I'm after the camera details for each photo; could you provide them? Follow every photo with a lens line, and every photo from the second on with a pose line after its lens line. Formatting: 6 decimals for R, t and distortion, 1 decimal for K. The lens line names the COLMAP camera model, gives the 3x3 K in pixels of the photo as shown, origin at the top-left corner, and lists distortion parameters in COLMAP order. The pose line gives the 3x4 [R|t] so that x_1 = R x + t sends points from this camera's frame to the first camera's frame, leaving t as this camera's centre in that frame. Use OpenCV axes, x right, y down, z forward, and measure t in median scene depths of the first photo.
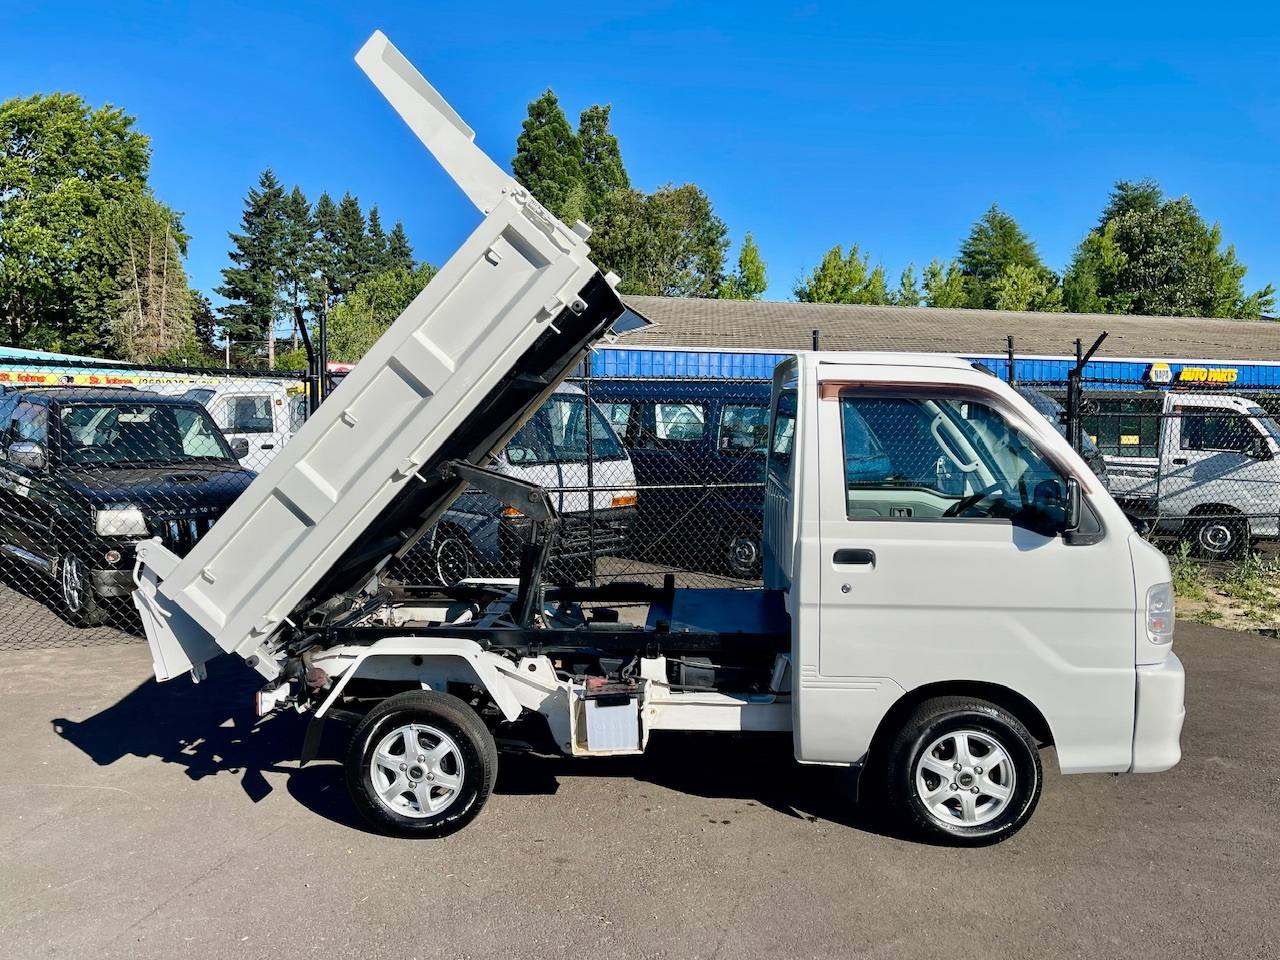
lens RADIAL K [[991.4, 0, 640.0], [0, 991.4, 480.0], [0, 0, 1]] dist [0.029168, -0.001540]
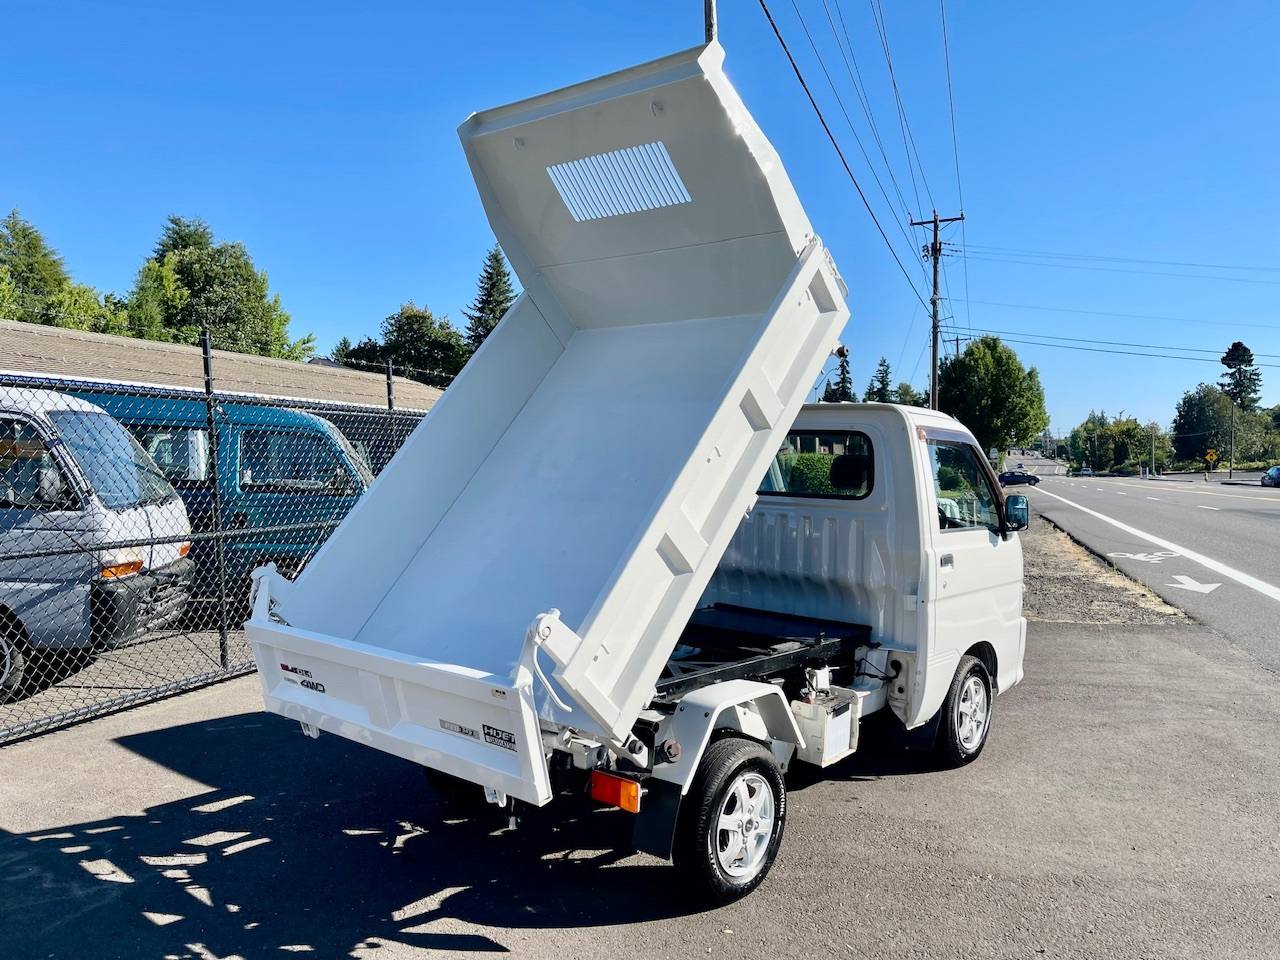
lens RADIAL K [[991.4, 0, 640.0], [0, 991.4, 480.0], [0, 0, 1]] dist [0.029168, -0.001540]
pose [[0.613070, -0.016061, 0.789865, -0.424158], [0.040009, 0.999142, -0.010738, -0.012346], [-0.789015, 0.038185, 0.613186, 0.199640]]
